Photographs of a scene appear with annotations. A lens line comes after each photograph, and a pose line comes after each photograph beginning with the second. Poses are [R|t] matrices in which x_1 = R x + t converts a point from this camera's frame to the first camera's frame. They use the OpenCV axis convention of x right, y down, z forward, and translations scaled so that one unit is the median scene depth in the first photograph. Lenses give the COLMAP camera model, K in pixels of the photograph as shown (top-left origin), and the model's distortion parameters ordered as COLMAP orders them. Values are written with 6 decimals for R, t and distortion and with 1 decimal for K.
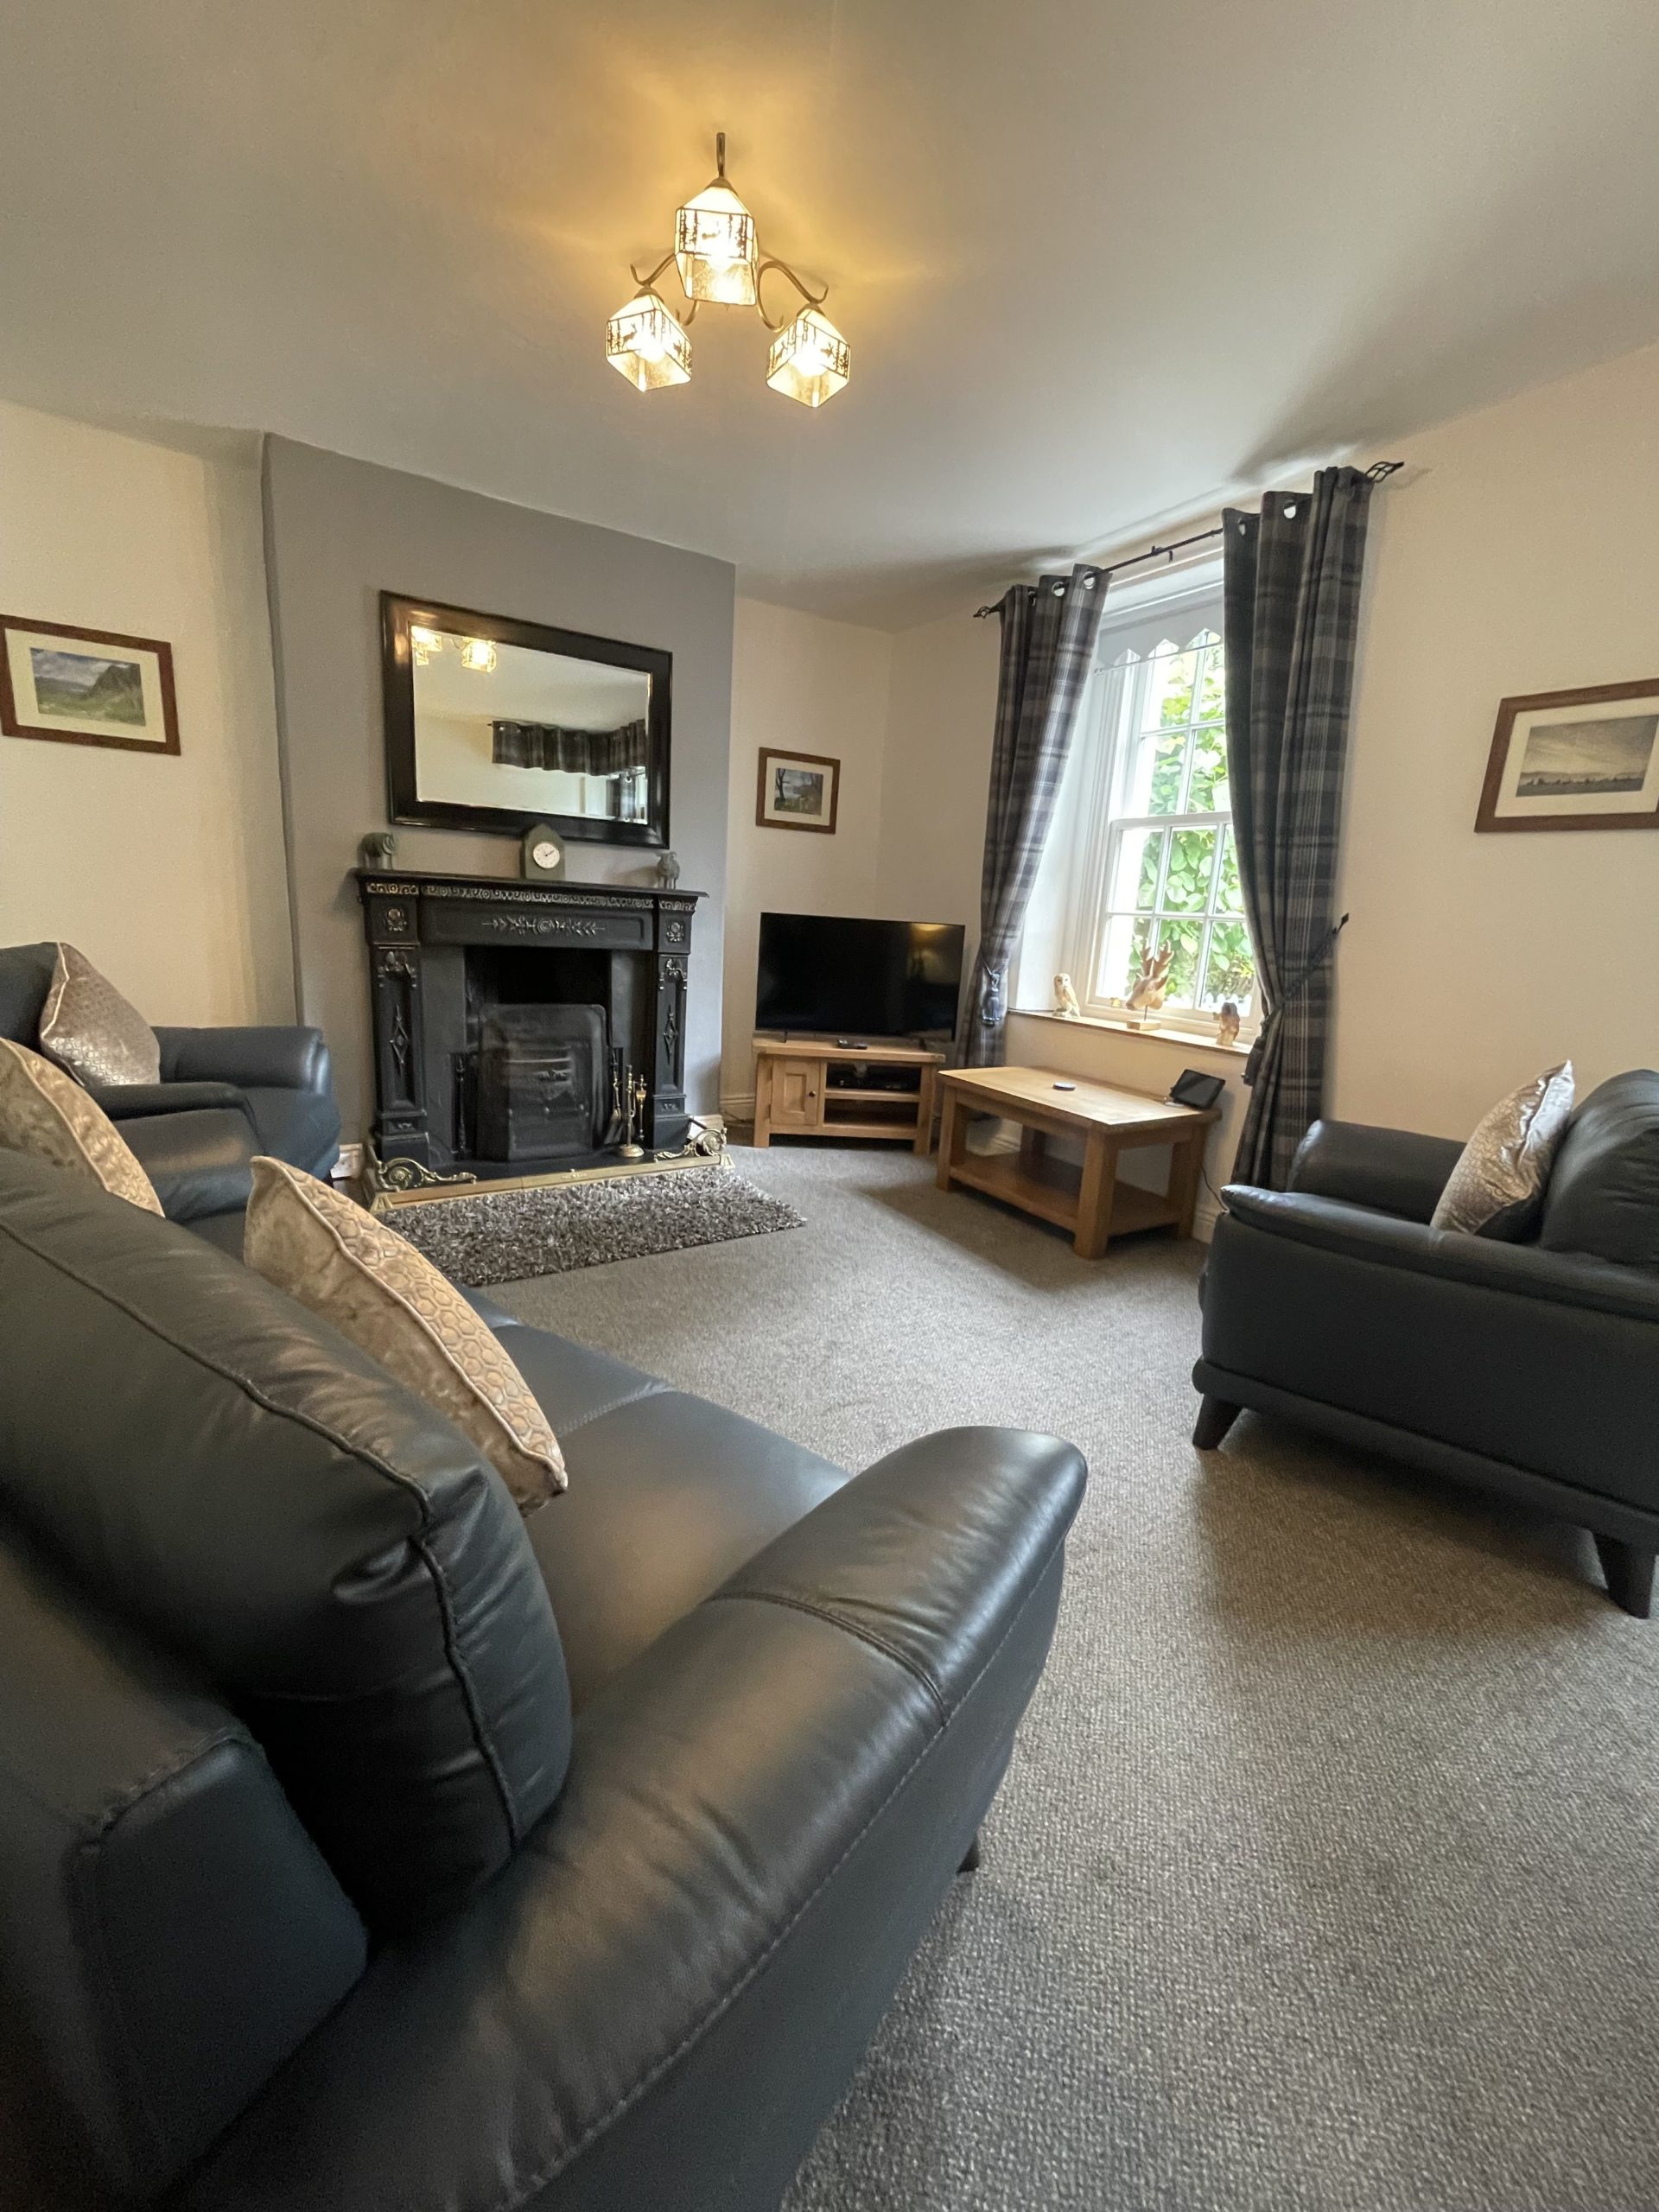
lens RADIAL K [[885.2, 0, 838.2], [0, 885.2, 1087.9], [0, 0, 1]] dist [-0.002654, 0.002155]
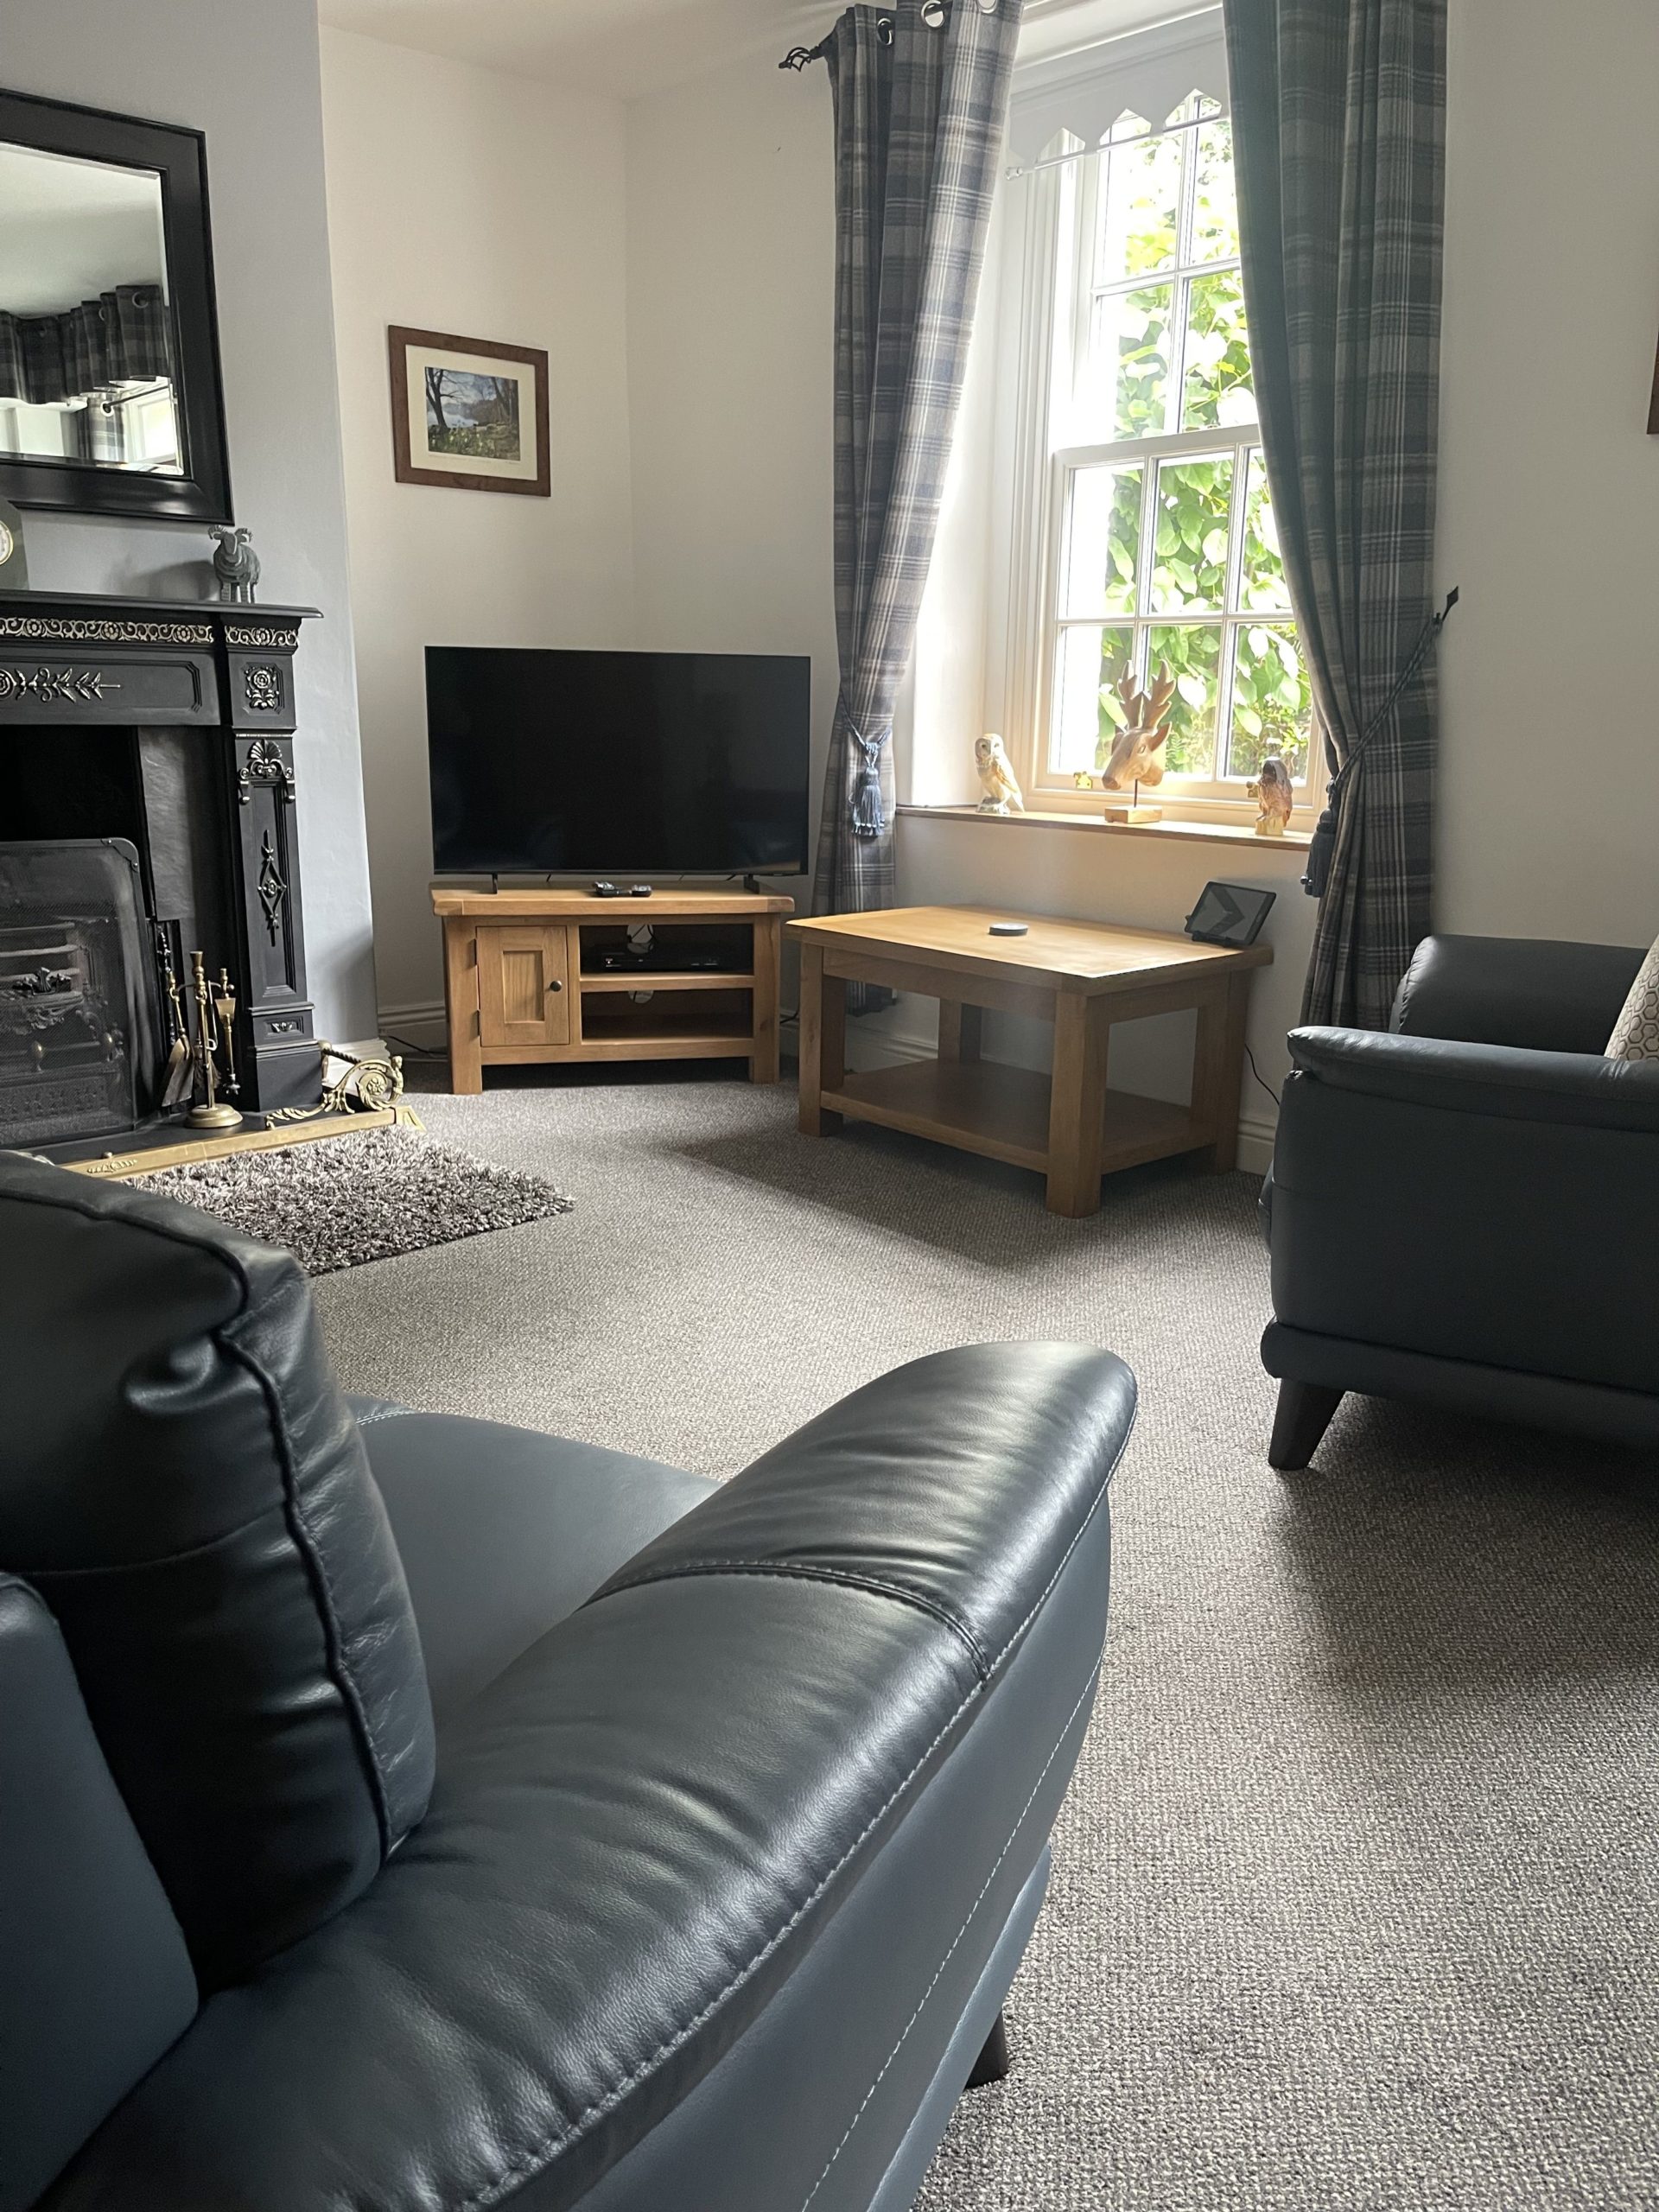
lens RADIAL K [[1650.0, 0, 854.9], [0, 1650.0, 1112.7], [0, 0, 1]] dist [0.042744, -0.050895]
pose [[0.982392, -0.088778, 0.164393, -0.028696], [0.079008, 0.994749, 0.065057, 0.041812], [-0.169306, -0.050923, 0.984247, -0.037923]]
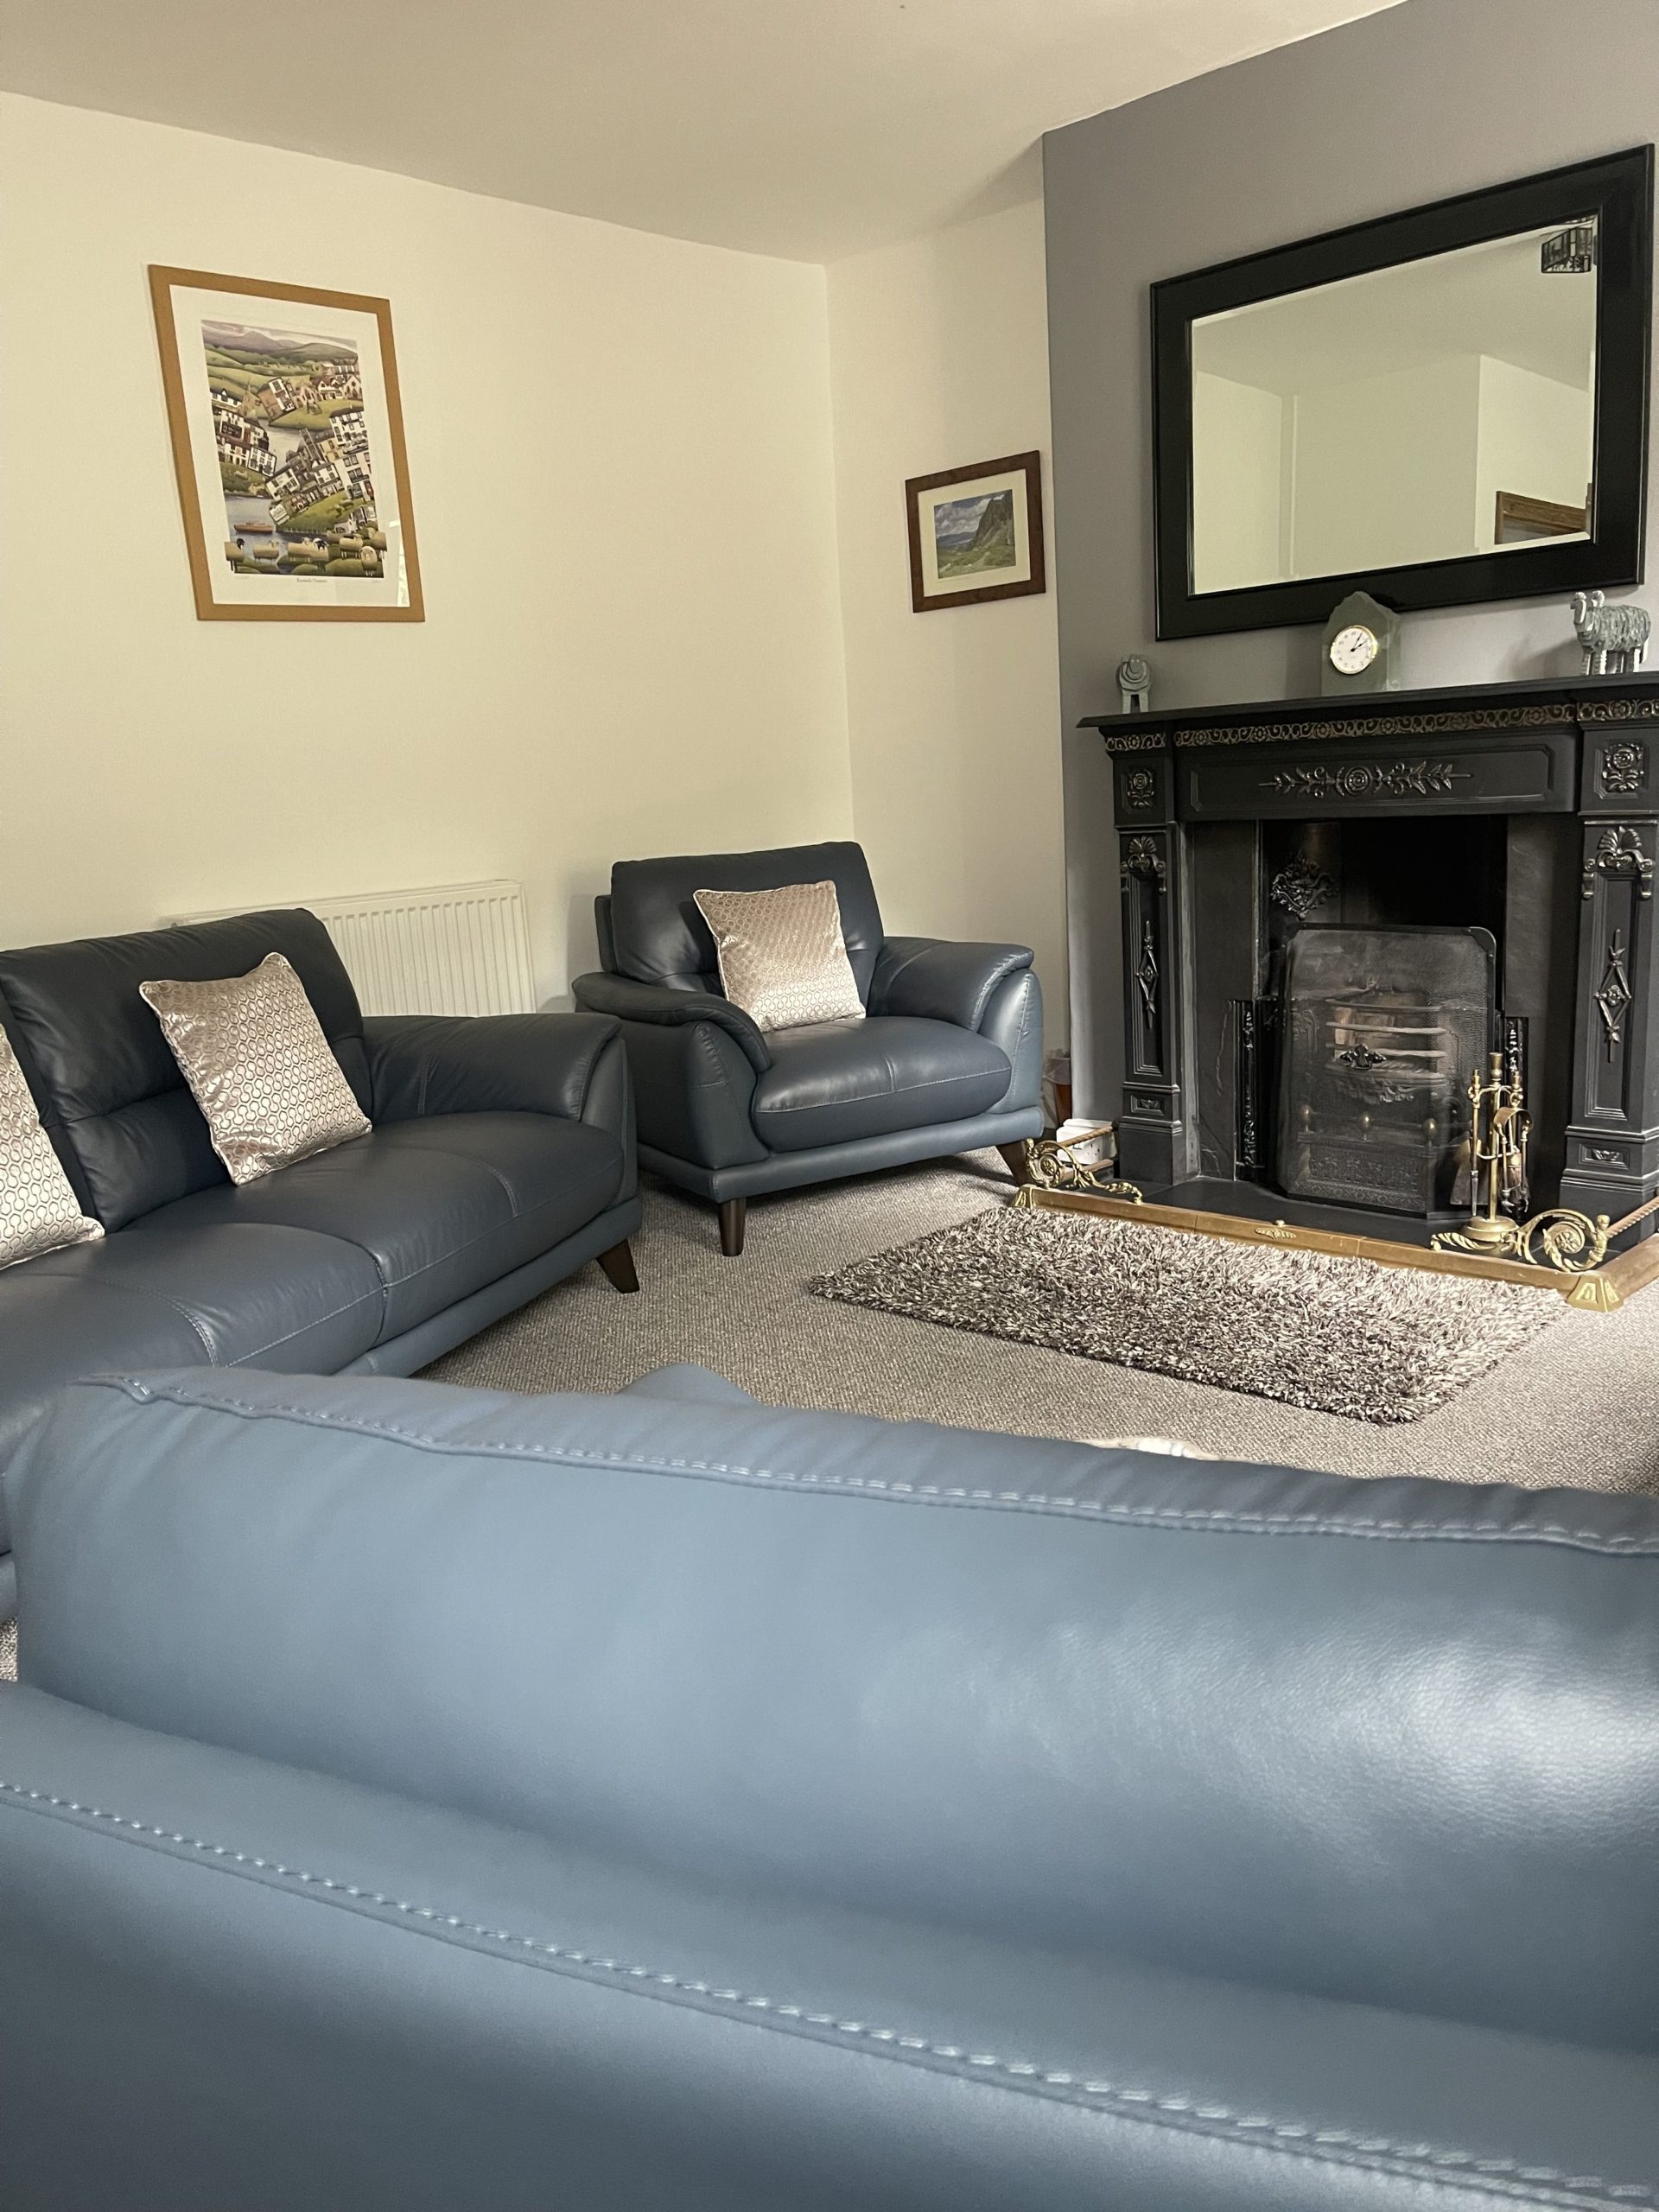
lens RADIAL K [[1650.0, 0, 901.0], [0, 1650.0, 1122.1], [0, 0, 1]] dist [0.042744, -0.050895]
pose [[0.251433, 0.128681, -0.959283, 0.653236], [-0.121858, 0.987444, 0.100519, -0.045466], [0.960173, 0.091623, 0.263957, 0.513704]]
